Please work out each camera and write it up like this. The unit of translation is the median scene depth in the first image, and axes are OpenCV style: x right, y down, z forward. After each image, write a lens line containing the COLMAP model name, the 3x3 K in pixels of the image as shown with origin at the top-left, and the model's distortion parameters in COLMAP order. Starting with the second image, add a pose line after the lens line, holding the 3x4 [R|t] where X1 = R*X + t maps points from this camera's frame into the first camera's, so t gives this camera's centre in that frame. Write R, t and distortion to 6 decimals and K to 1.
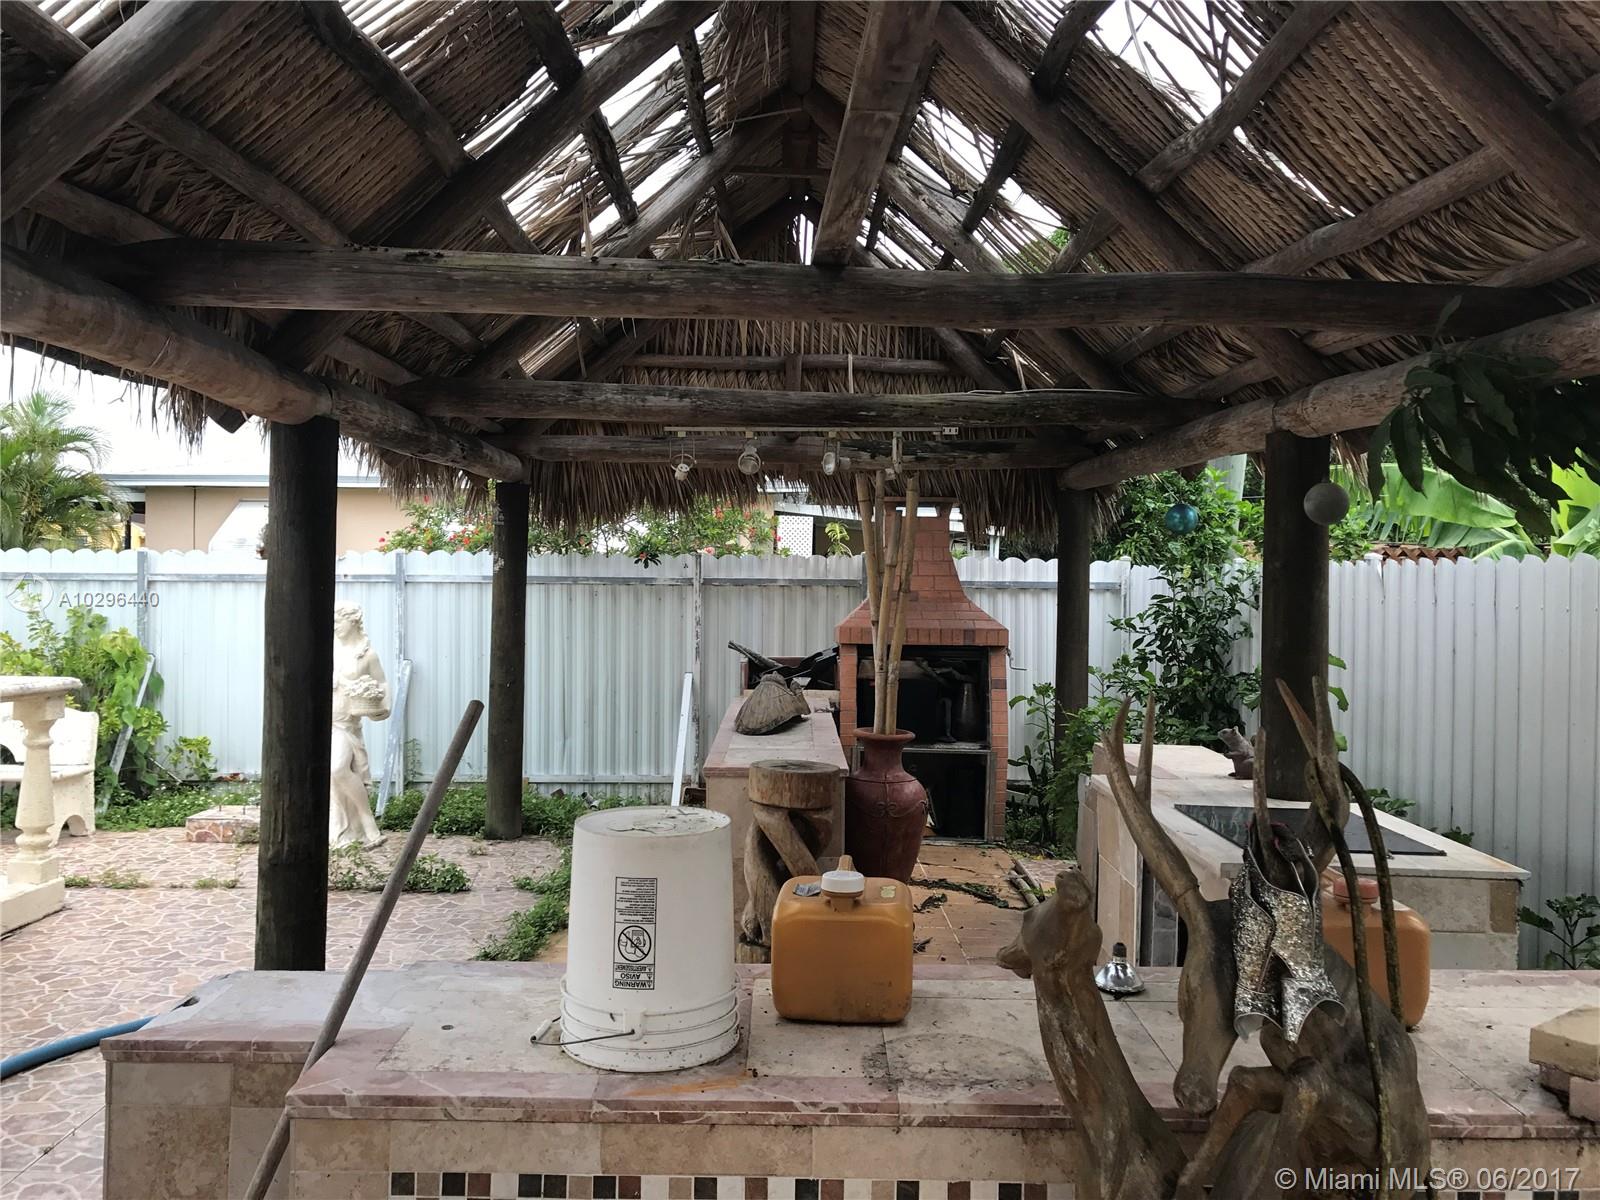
lens RADIAL K [[1317.8, 0, 792.7], [0, 1317.8, 586.0], [0, 0, 1]] dist [0.018751, -0.006869]
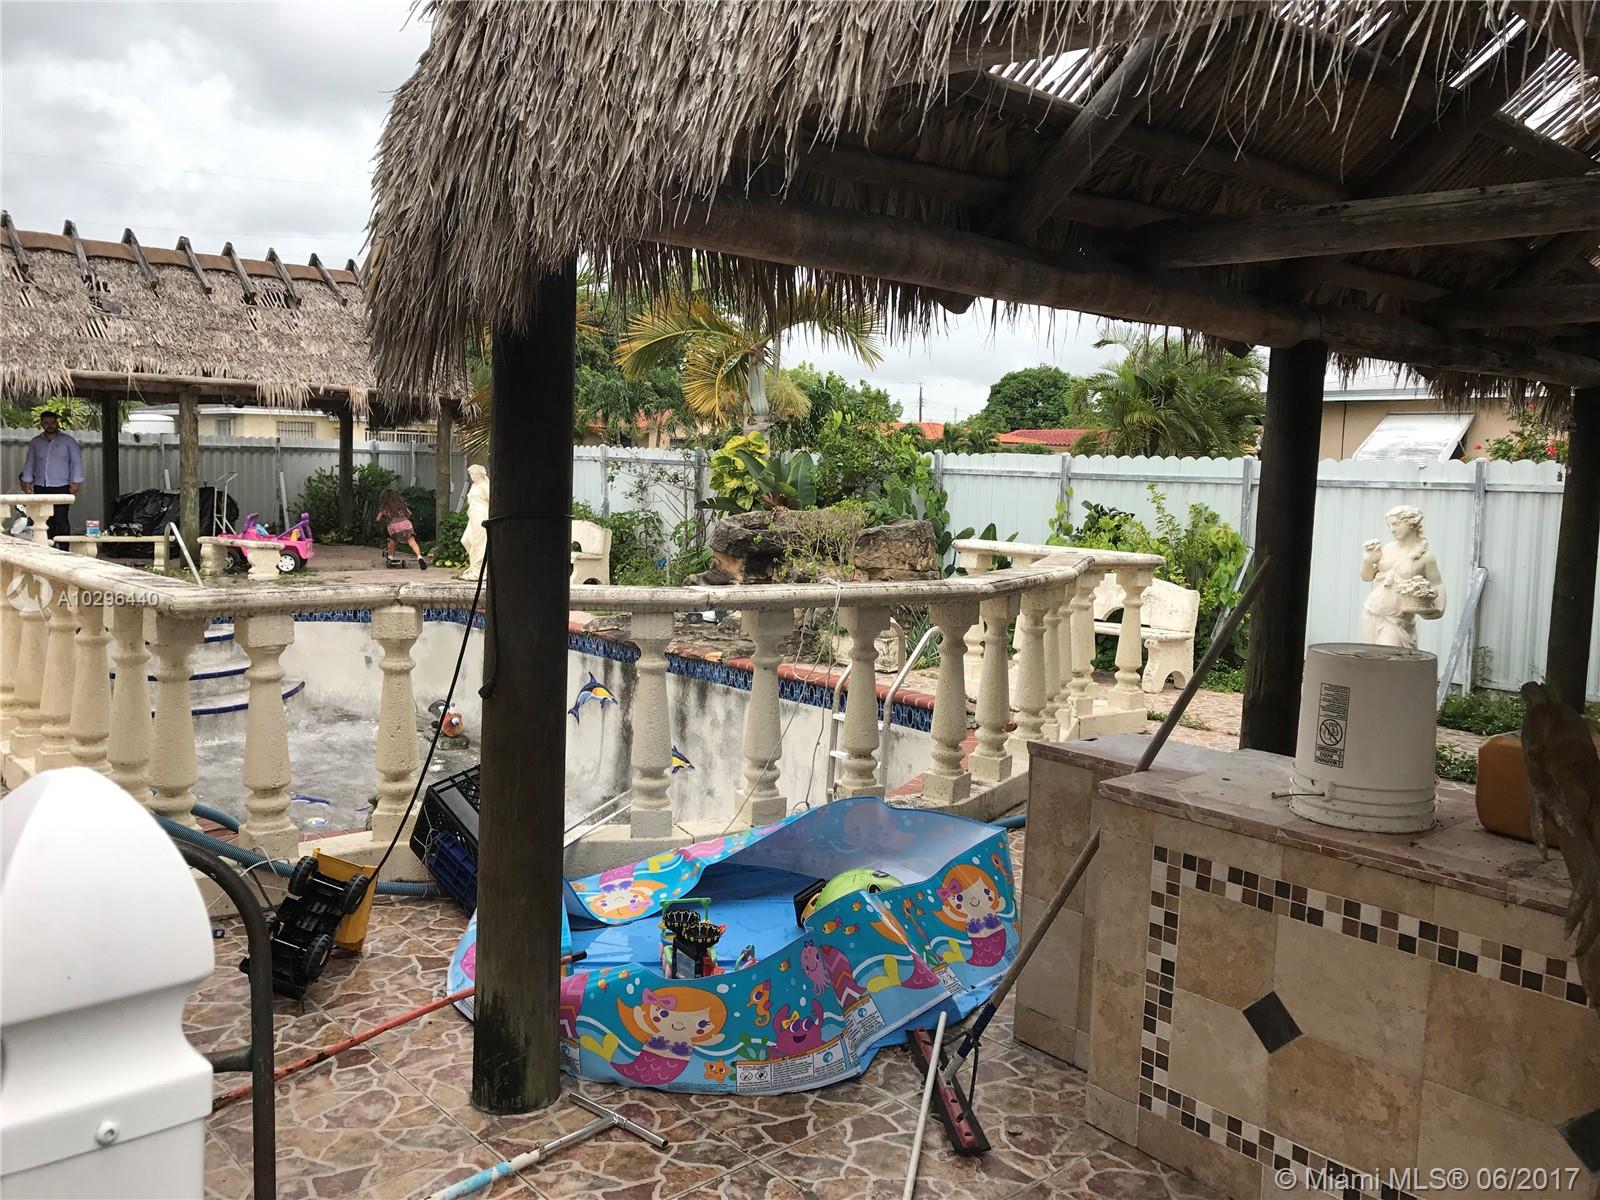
lens RADIAL K [[1317.8, 0, 805.1], [0, 1317.8, 598.7], [0, 0, 1]] dist [0.018751, -0.006869]
pose [[0.665423, 0.084698, -0.741646, 0.210078], [-0.030391, 0.995792, 0.086455, 0.012883], [0.745848, -0.034990, 0.665197, -0.124664]]
